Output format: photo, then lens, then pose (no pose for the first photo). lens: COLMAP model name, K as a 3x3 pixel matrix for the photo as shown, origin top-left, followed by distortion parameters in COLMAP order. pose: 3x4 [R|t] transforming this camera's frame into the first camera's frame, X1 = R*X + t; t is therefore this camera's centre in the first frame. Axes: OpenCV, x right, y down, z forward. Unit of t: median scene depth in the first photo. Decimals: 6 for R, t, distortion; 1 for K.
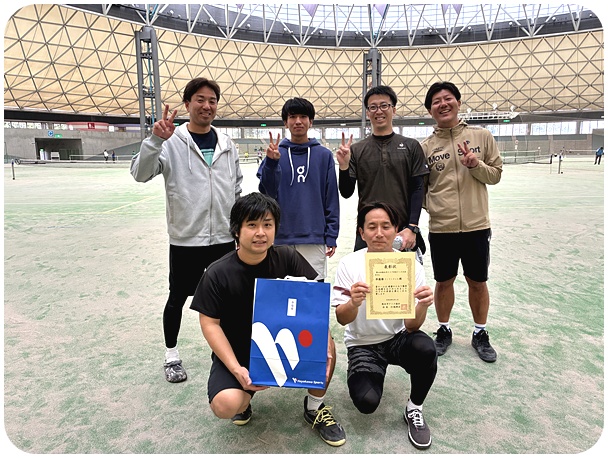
lens RADIAL K [[456.1, 0, 307.5], [0, 456.1, 231.0], [0, 0, 1]] dist [0.054772, -0.075344]
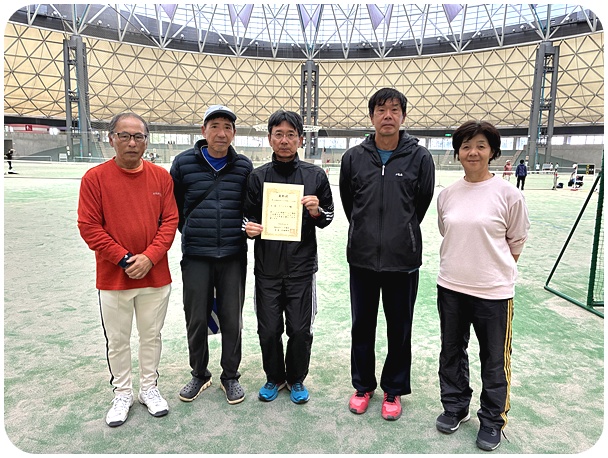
lens RADIAL K [[456.1, 0, 298.7], [0, 456.1, 227.1], [0, 0, 1]] dist [0.054772, -0.075344]
pose [[0.997868, 0.039102, -0.052250, 0.191627], [-0.040399, 0.998895, -0.023997, -0.002796], [0.051254, 0.026057, 0.998346, -0.007598]]
